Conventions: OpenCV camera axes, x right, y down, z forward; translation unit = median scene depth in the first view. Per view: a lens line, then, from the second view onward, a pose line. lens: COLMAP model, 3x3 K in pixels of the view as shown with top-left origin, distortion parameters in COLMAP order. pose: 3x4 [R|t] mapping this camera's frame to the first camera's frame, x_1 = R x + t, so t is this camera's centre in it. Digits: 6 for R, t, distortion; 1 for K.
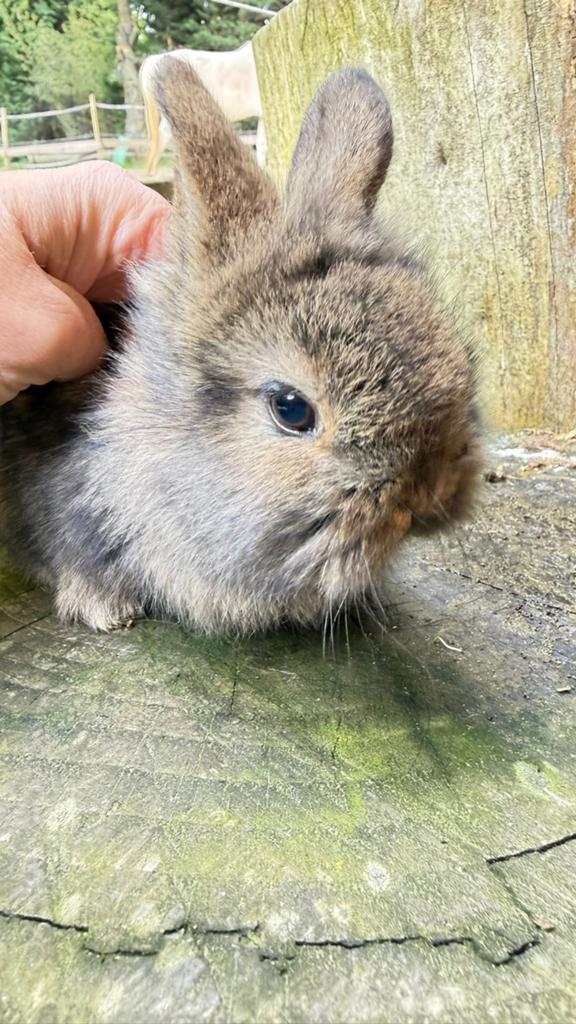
lens RADIAL K [[721.3, 0, 291.0], [0, 721.3, 473.5], [0, 0, 1]] dist [-0.013411, 0.015584]
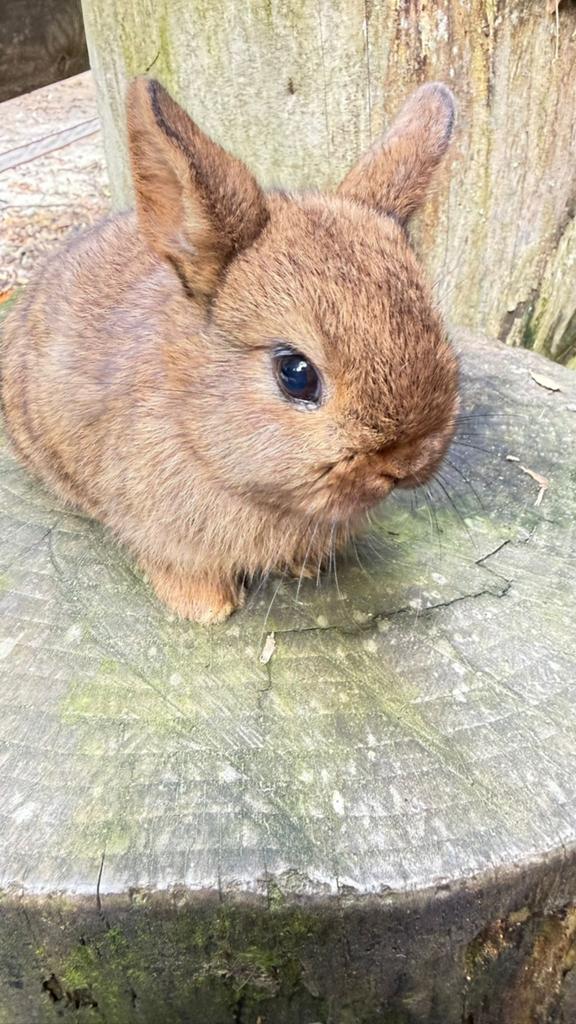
lens RADIAL K [[721.3, 0, 279.8], [0, 721.3, 403.0], [0, 0, 1]] dist [-0.013411, 0.015584]
pose [[0.911312, -0.106145, 0.397798, -0.402103], [0.037119, 0.983443, 0.177378, -0.127684], [-0.410039, -0.146881, 0.900163, -0.240293]]
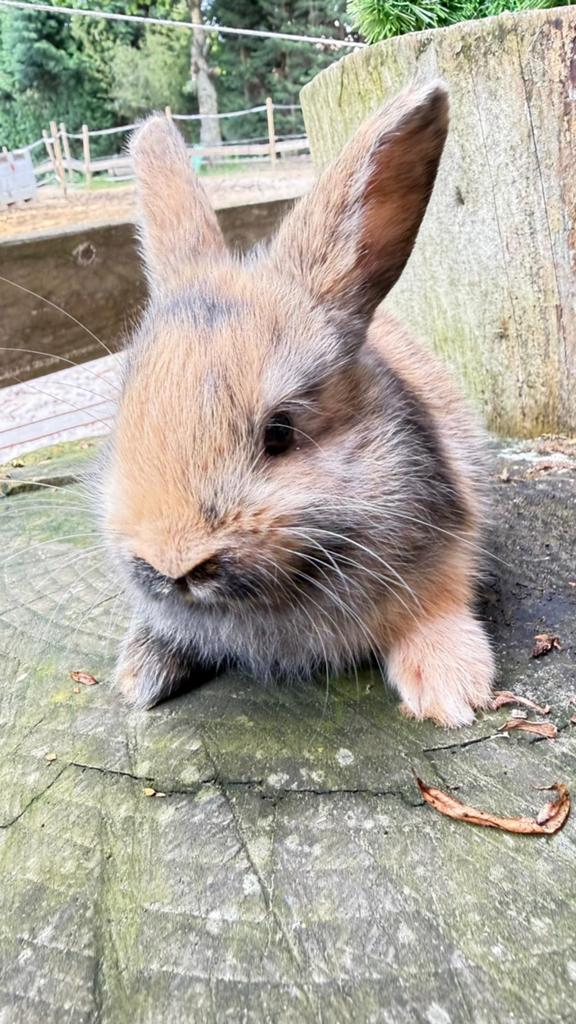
lens RADIAL K [[721.3, 0, 292.7], [0, 721.3, 469.7], [0, 0, 1]] dist [-0.013411, 0.015584]
pose [[0.994450, -0.013714, -0.104317, 0.063065], [0.013297, 0.999901, -0.004692, -0.008440], [0.104371, 0.003279, 0.994533, -0.173917]]
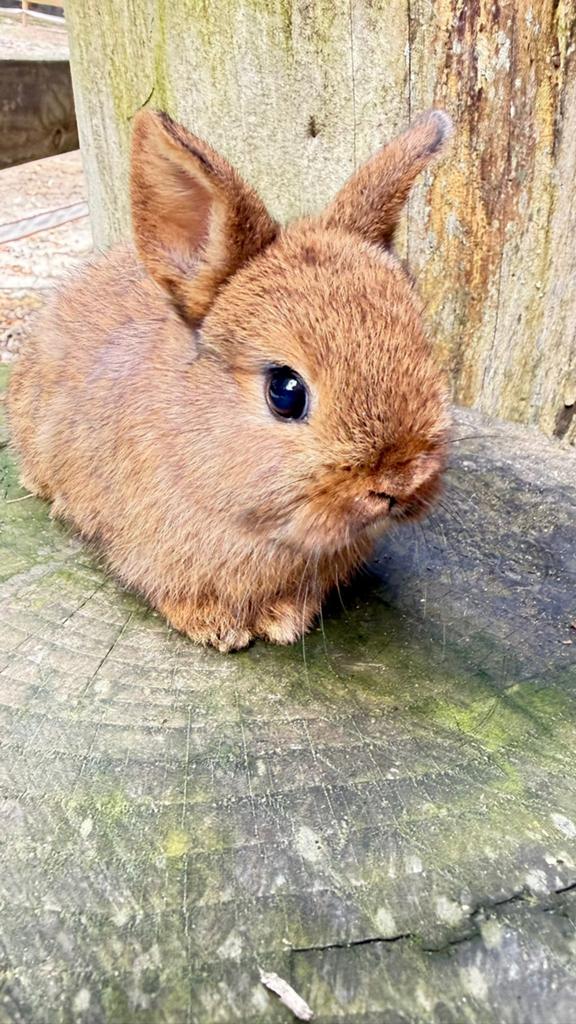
lens RADIAL K [[721.3, 0, 276.4], [0, 721.3, 446.7], [0, 0, 1]] dist [-0.013411, 0.015584]
pose [[0.911553, -0.057978, 0.407075, -0.312100], [0.014322, 0.993885, 0.109484, -0.103560], [-0.410934, -0.093970, 0.906809, 0.028053]]
